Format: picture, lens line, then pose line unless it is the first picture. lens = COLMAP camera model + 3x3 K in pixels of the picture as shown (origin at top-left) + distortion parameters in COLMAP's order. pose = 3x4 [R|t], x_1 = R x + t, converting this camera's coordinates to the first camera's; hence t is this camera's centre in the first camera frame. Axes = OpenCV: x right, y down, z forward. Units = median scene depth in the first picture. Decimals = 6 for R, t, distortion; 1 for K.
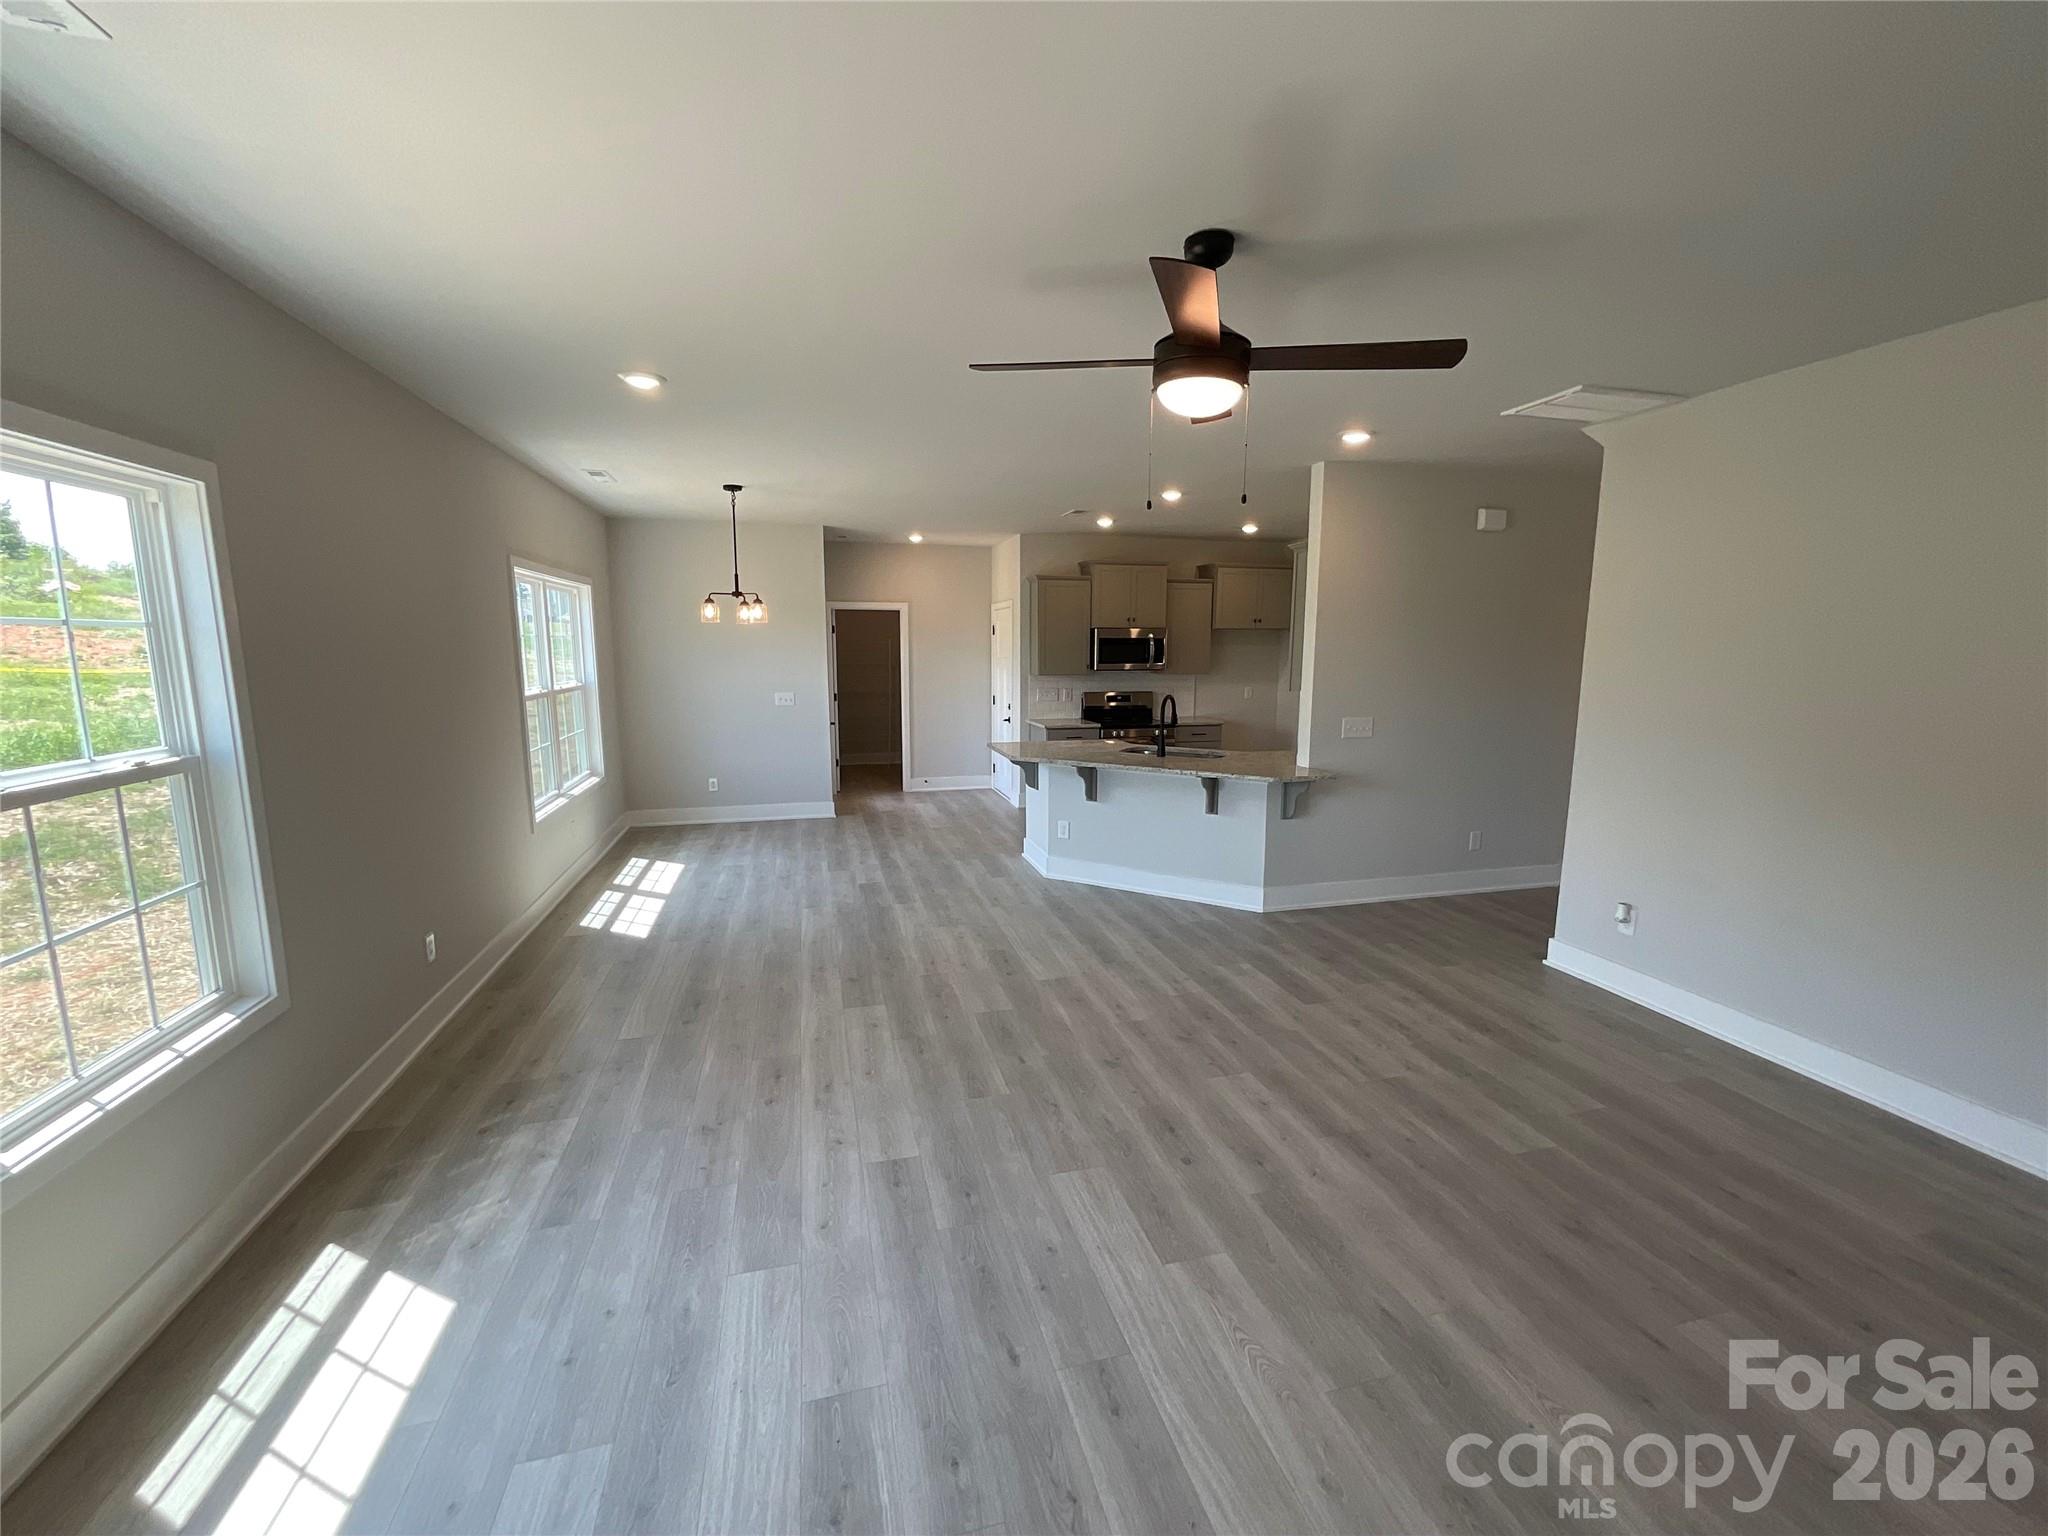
lens RADIAL K [[824.5, 0, 1024.0], [0, 824.5, 768.0], [0, 0, 1]] dist [-0.001326, -0.000414]
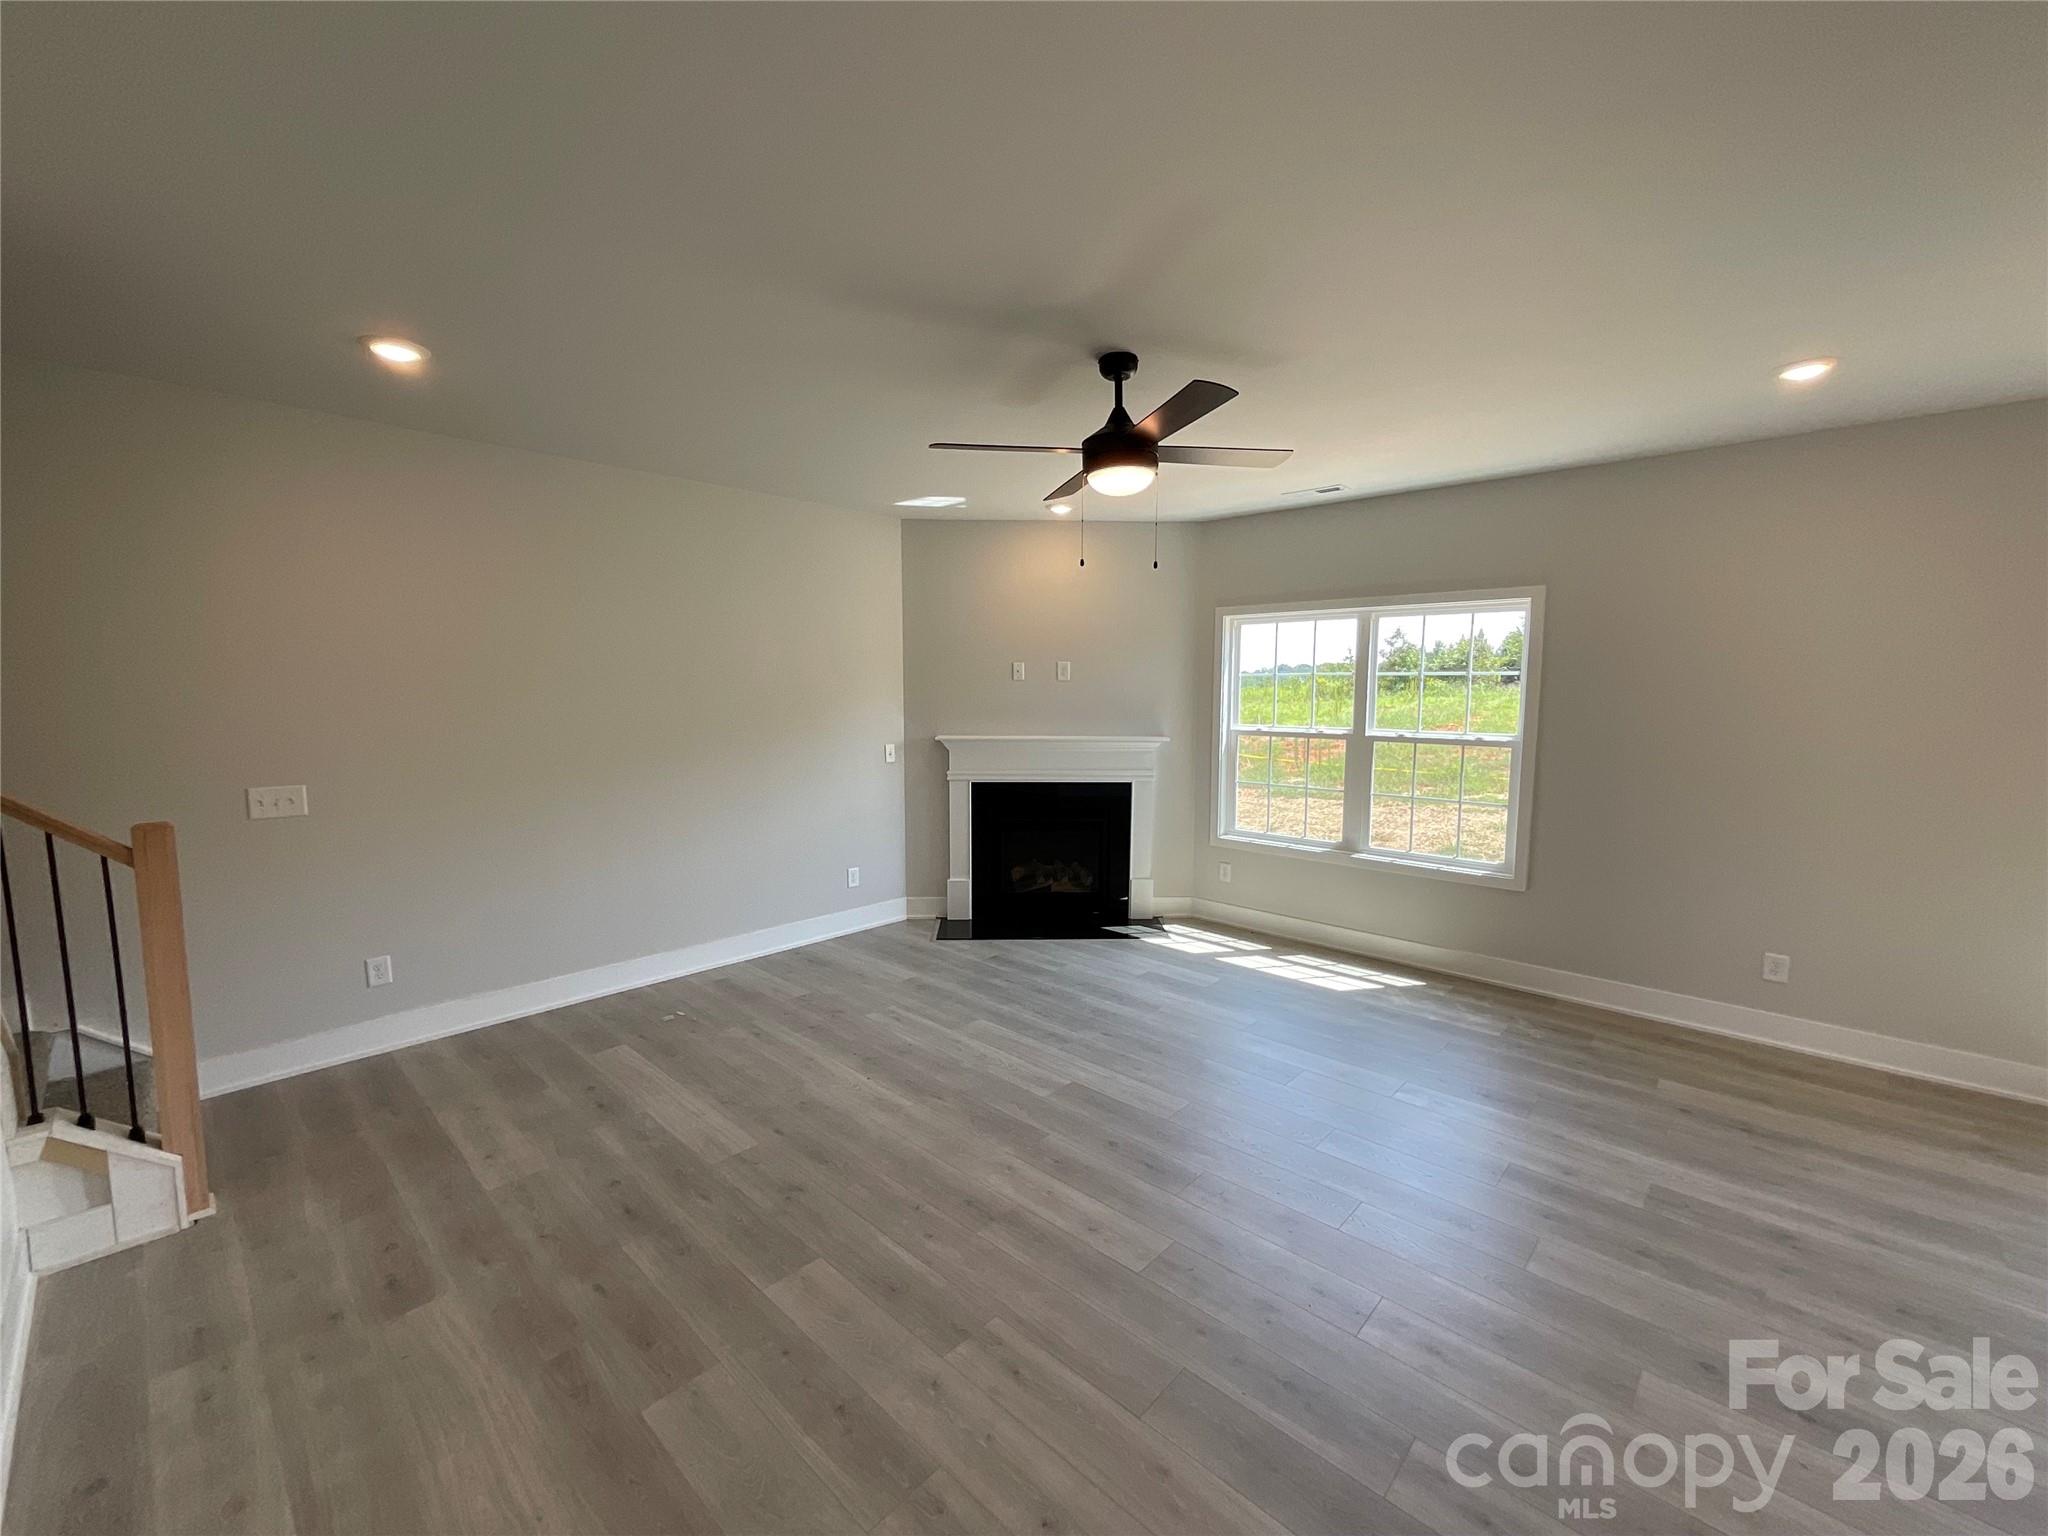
lens RADIAL K [[834.0, 0, 1028.2], [0, 834.0, 773.7], [0, 0, 1]] dist [0.000072, 0.000429]
pose [[-0.843068, 0.051654, -0.535321, 0.921269], [-0.084182, 0.970433, 0.226215, -0.260900], [0.531178, 0.235779, -0.813793, 1.846399]]
